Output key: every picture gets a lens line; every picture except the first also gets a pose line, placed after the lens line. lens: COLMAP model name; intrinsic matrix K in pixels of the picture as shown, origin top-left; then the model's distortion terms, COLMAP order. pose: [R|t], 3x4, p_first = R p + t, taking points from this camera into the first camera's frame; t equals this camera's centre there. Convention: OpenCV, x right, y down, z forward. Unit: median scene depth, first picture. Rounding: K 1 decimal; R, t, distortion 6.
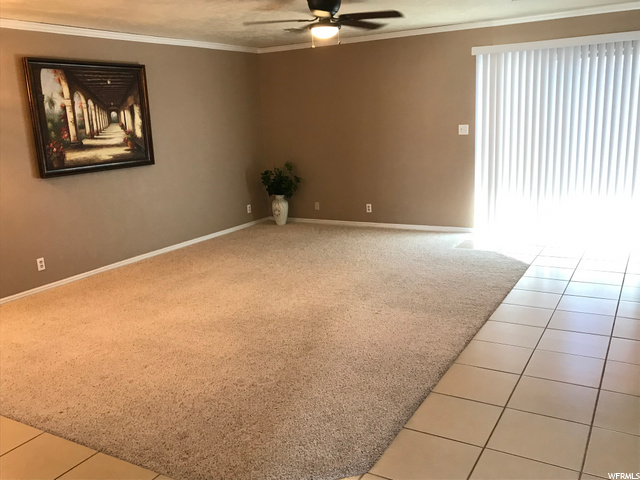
lens RADIAL K [[575.8, 0, 320.0], [0, 575.8, 240.0], [0, 0, 1]] dist [0.039684, -0.004475]
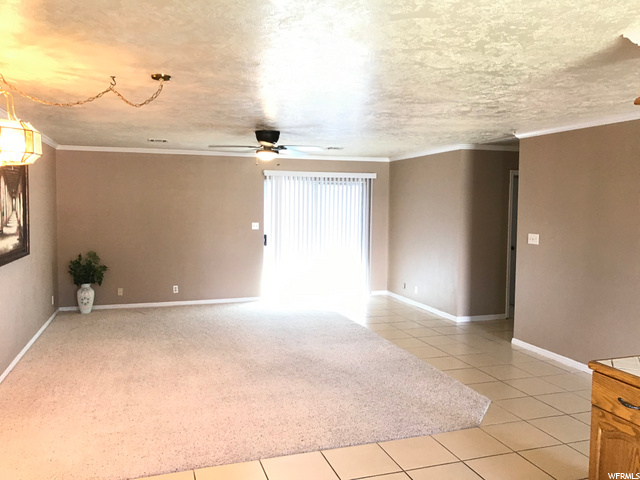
lens RADIAL K [[521.7, 0, 320.0], [0, 521.7, 240.0], [0, 0, 1]] dist [0.006520, 0.001771]
pose [[0.662279, 0.000741, 0.749257, -0.588889], [0.123026, 0.986320, -0.109719, -0.001260], [-0.739088, 0.164843, 0.653128, 0.076147]]
